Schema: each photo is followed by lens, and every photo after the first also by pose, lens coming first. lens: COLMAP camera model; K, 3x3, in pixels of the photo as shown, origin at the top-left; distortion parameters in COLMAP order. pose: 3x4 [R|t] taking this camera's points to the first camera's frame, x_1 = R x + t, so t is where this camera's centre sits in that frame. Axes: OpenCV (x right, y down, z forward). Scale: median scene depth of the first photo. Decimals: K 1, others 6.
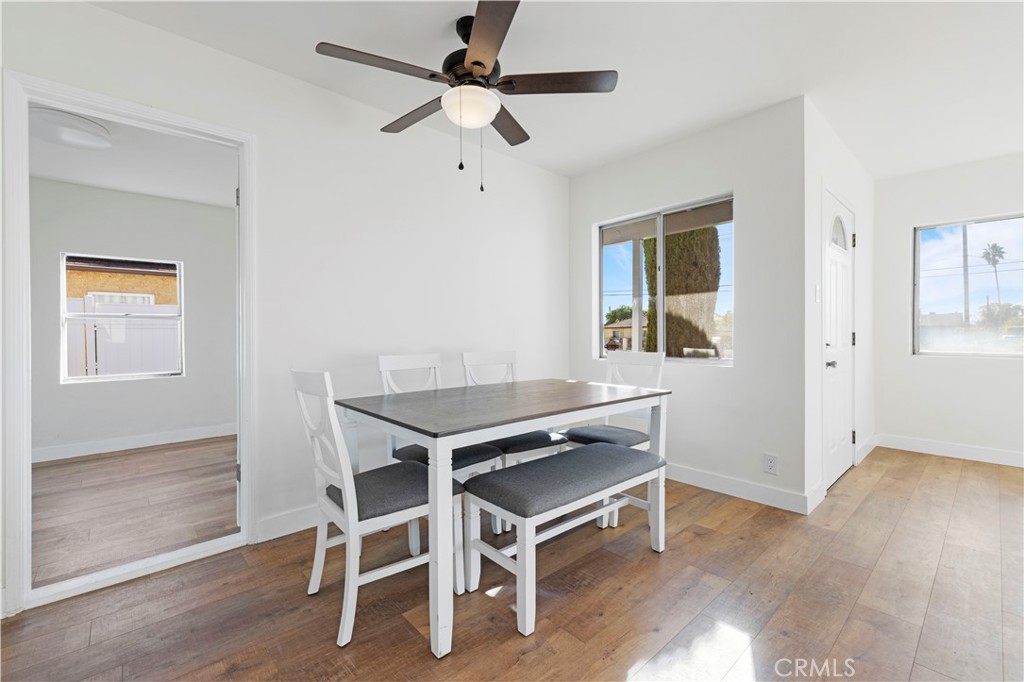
lens RADIAL K [[433.0, 0, 512.1], [0, 433.0, 338.3], [0, 0, 1]] dist [-0.001817, 0.001318]
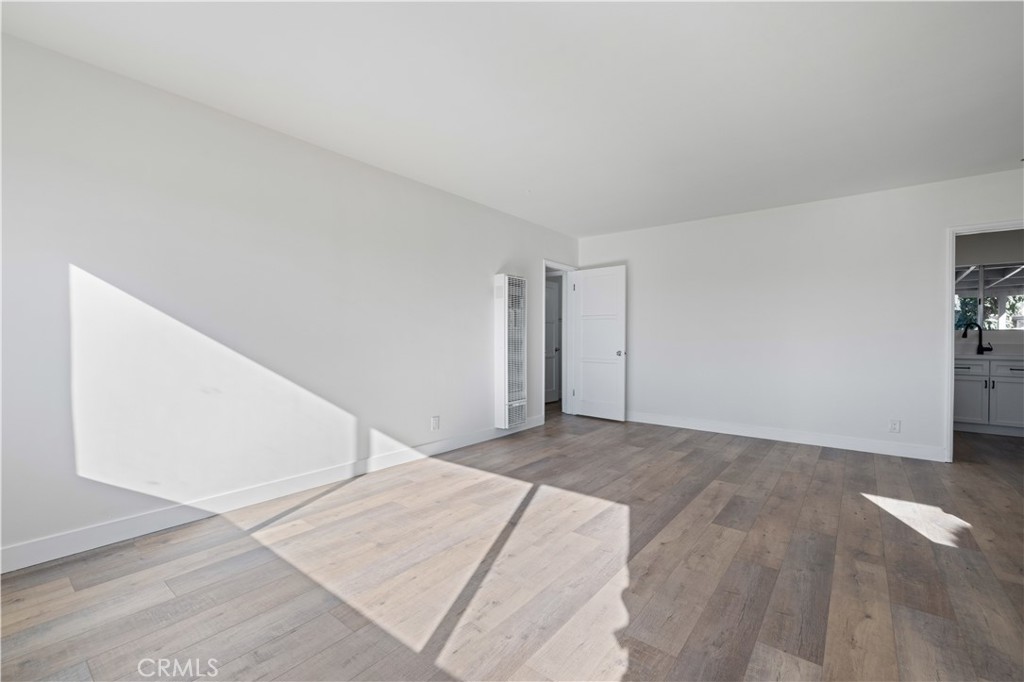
lens RADIAL K [[433.0, 0, 510.6], [0, 433.0, 340.7], [0, 0, 1]] dist [-0.001817, 0.001318]
pose [[-0.985773, 0.000756, -0.168082, 2.155810], [-0.001734, 0.999891, 0.014665, -0.023313], [0.168075, 0.014748, -0.985664, 2.136086]]
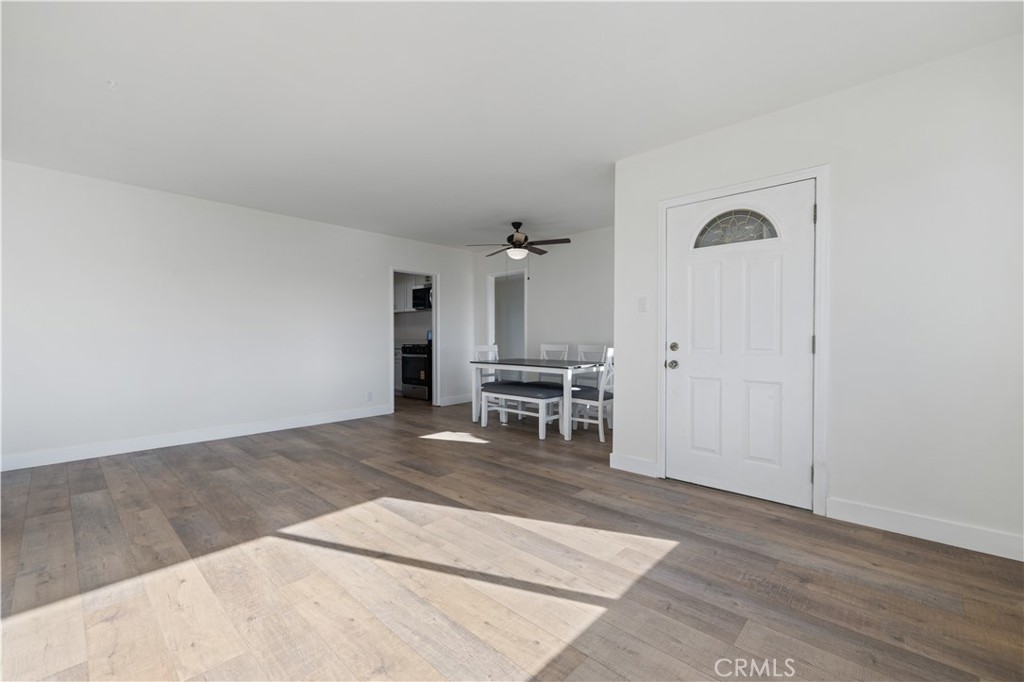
lens RADIAL K [[433.0, 0, 510.6], [0, 433.0, 339.2], [0, 0, 1]] dist [-0.001817, 0.001318]
pose [[0.097925, 0.010145, -0.995142, 3.202374], [-0.006076, 0.999936, 0.009596, -0.007911], [0.995175, 0.005107, 0.097980, 0.874716]]
